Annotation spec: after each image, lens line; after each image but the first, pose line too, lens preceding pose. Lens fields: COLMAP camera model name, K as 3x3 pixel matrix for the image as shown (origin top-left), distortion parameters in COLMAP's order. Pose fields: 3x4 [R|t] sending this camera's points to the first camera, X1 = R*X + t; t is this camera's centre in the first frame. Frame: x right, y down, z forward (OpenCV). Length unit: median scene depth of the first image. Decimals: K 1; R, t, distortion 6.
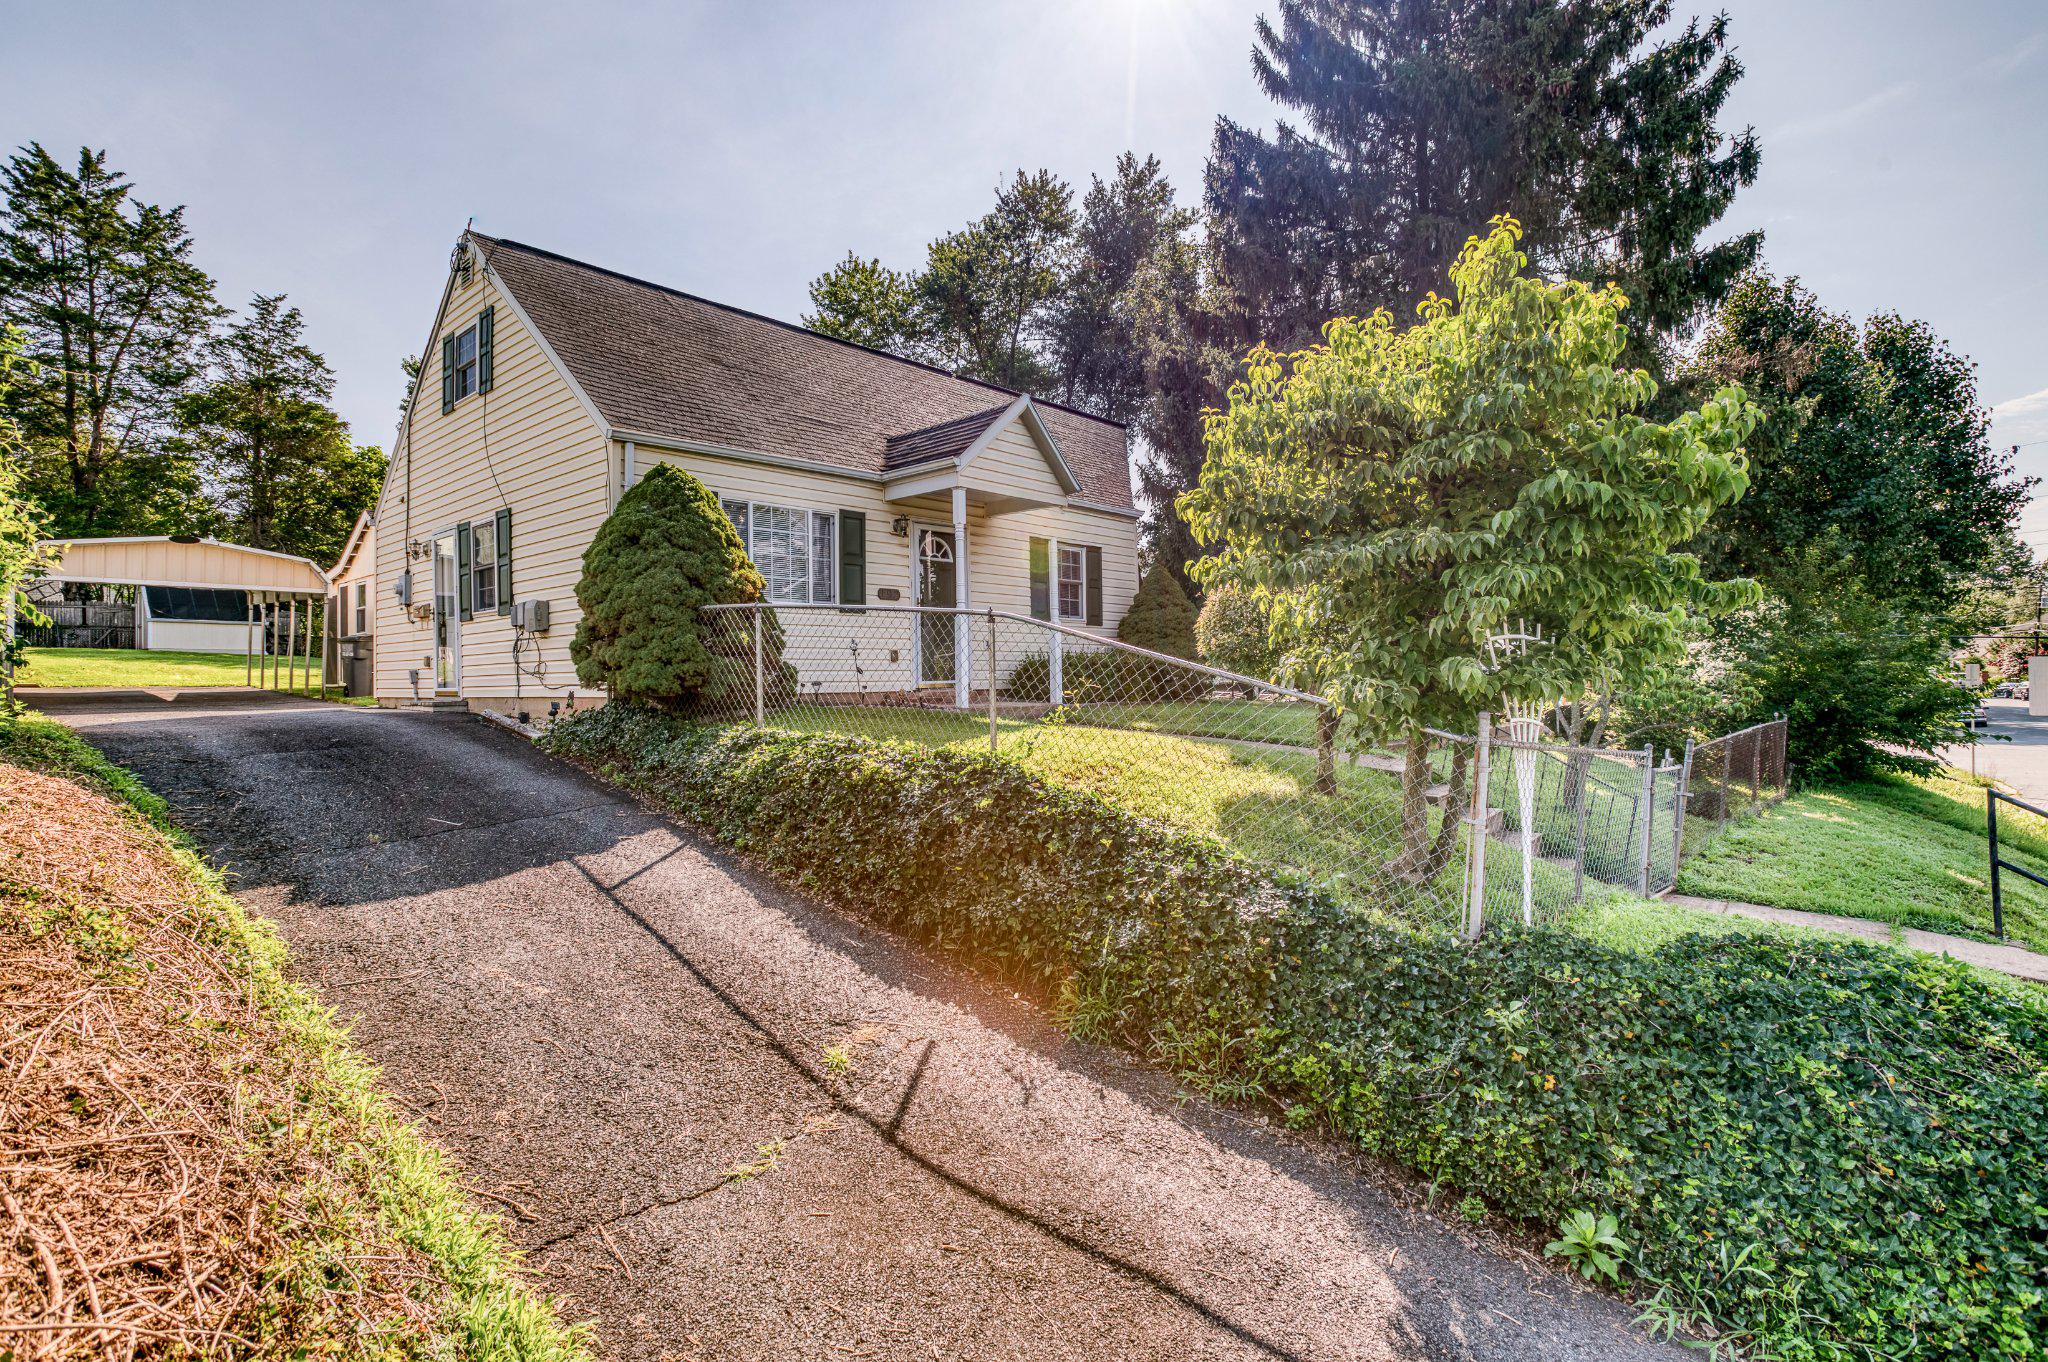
lens RADIAL K [[995.5, 0, 1020.2], [0, 995.5, 655.9], [0, 0, 1]] dist [-0.044844, 0.015728]
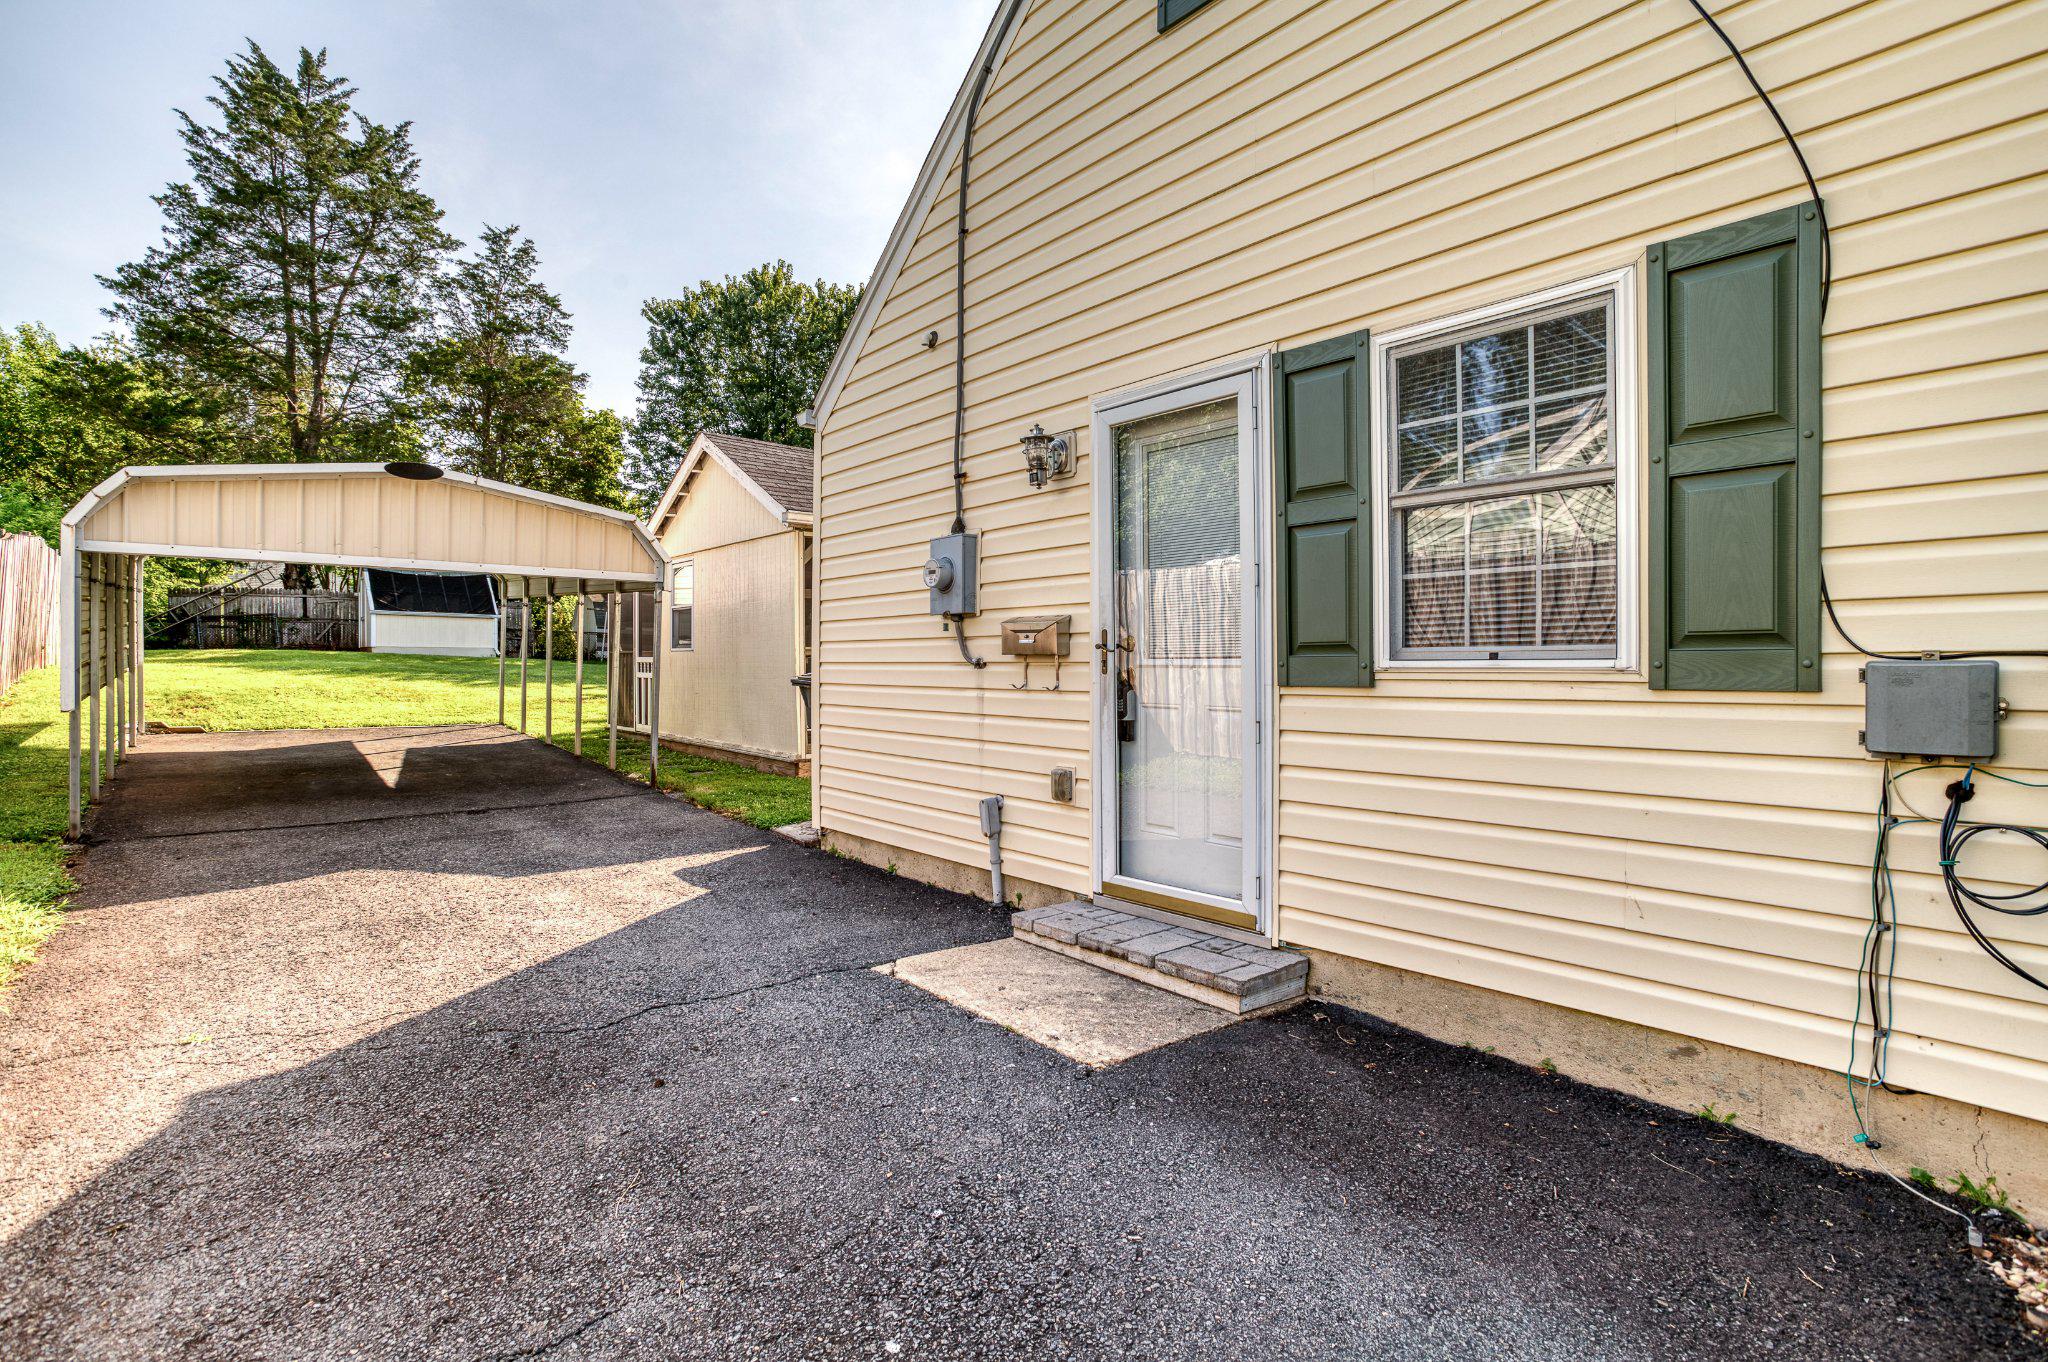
lens RADIAL K [[995.5, 0, 1020.2], [0, 995.5, 655.9], [0, 0, 1]] dist [-0.044844, 0.015728]
pose [[0.988064, 0.009321, -0.153761, -0.213200], [-0.006702, 0.999824, 0.017541, -0.017095], [0.153898, -0.016301, 0.987952, 0.246856]]
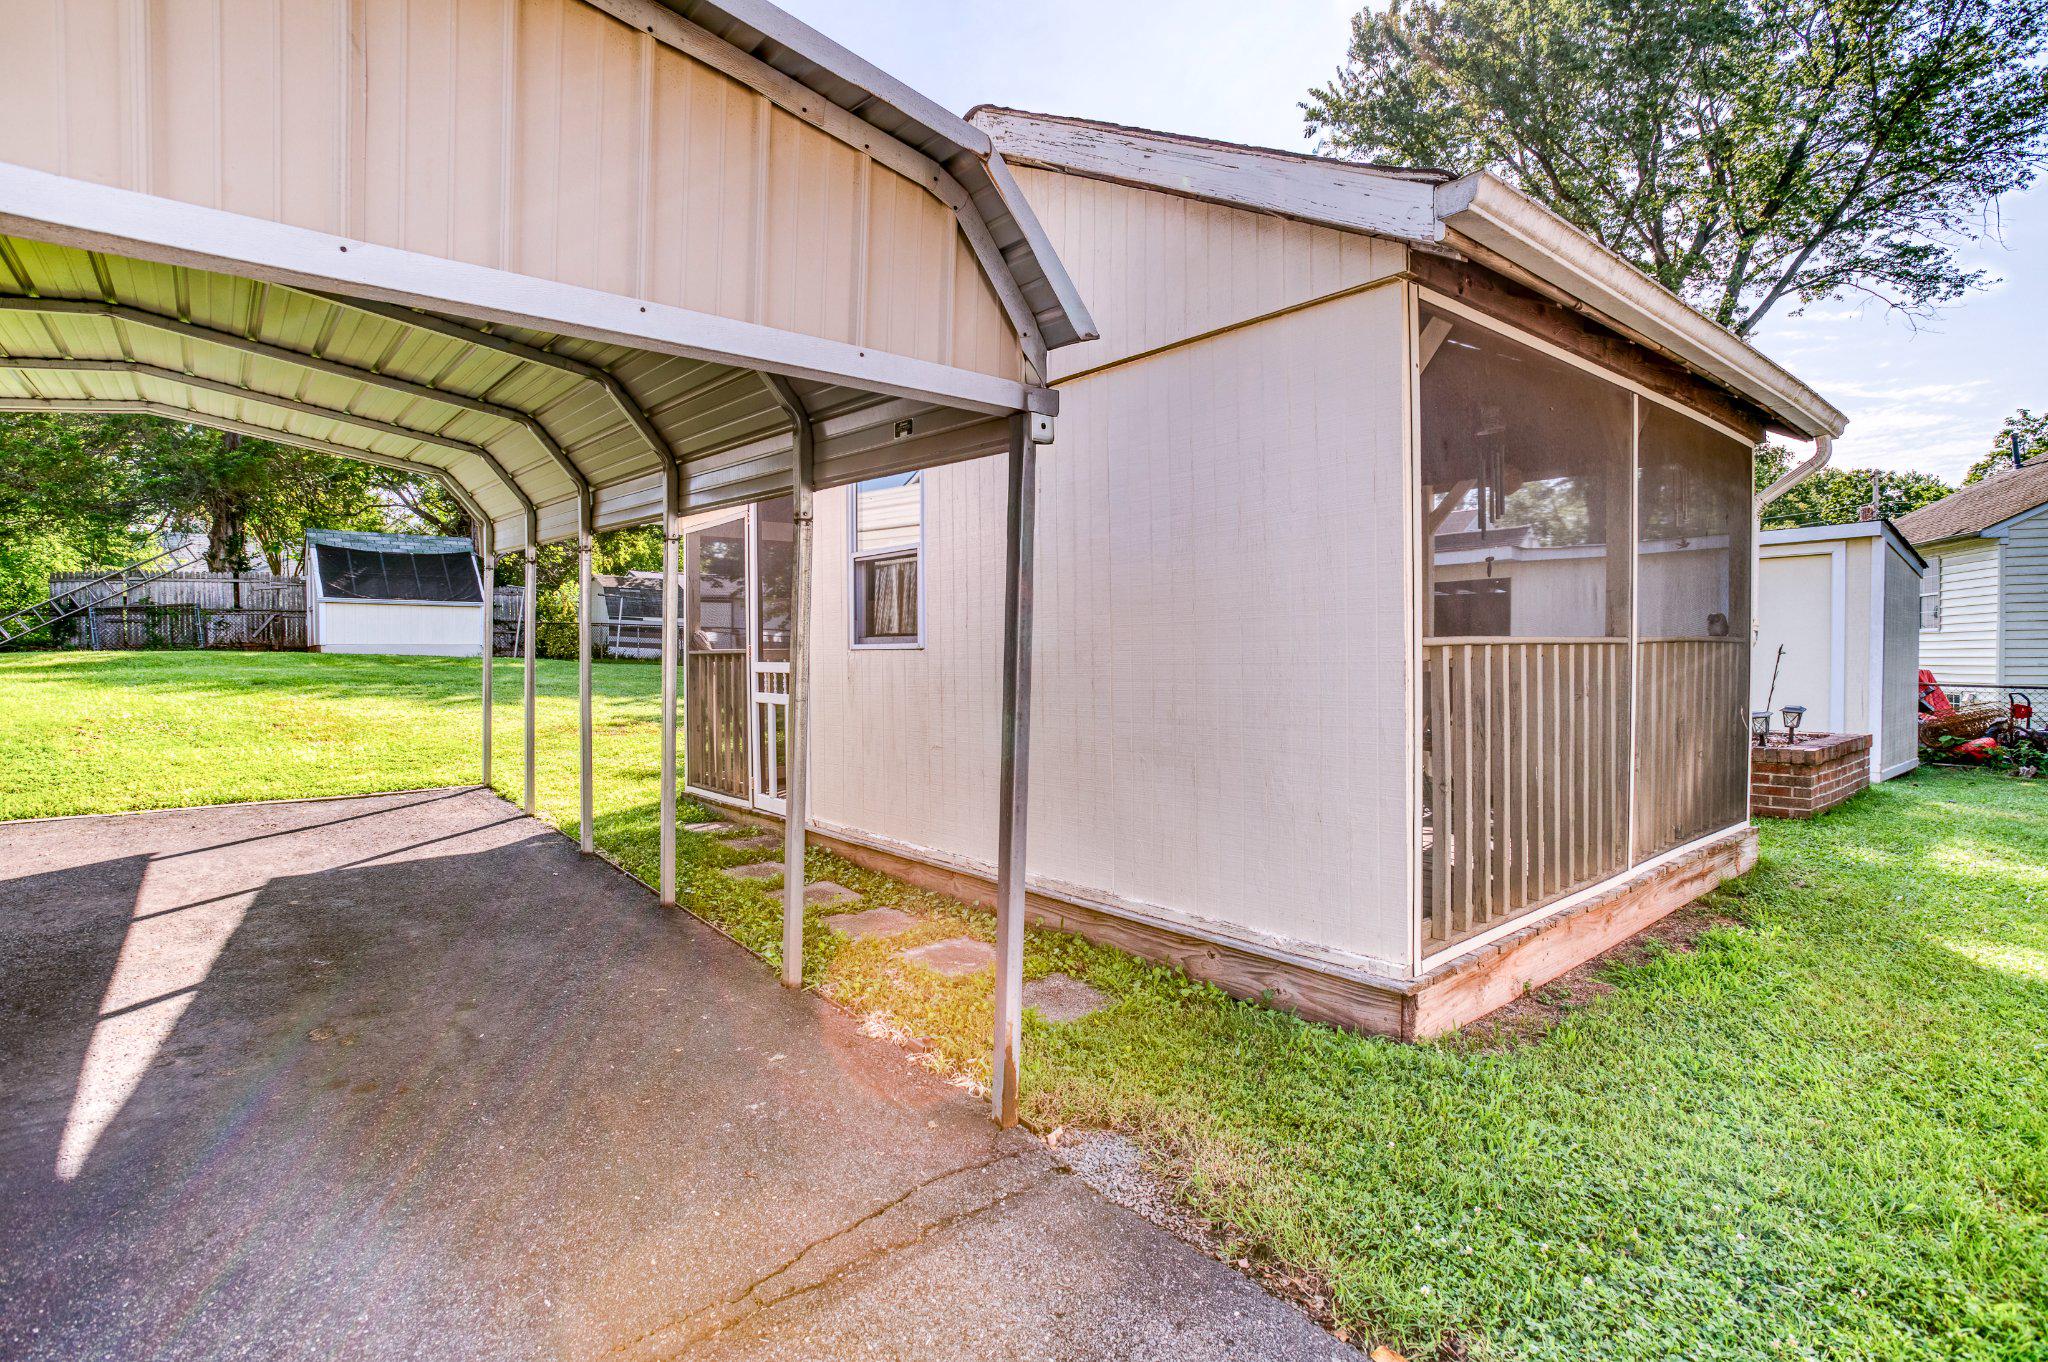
lens RADIAL K [[995.5, 0, 1020.2], [0, 995.5, 655.9], [0, 0, 1]] dist [-0.044844, 0.015728]
pose [[0.989002, 0.001685, -0.147896, -0.336665], [0.002049, 0.999683, 0.025091, -0.014868], [0.147891, -0.025118, 0.988685, 0.415359]]
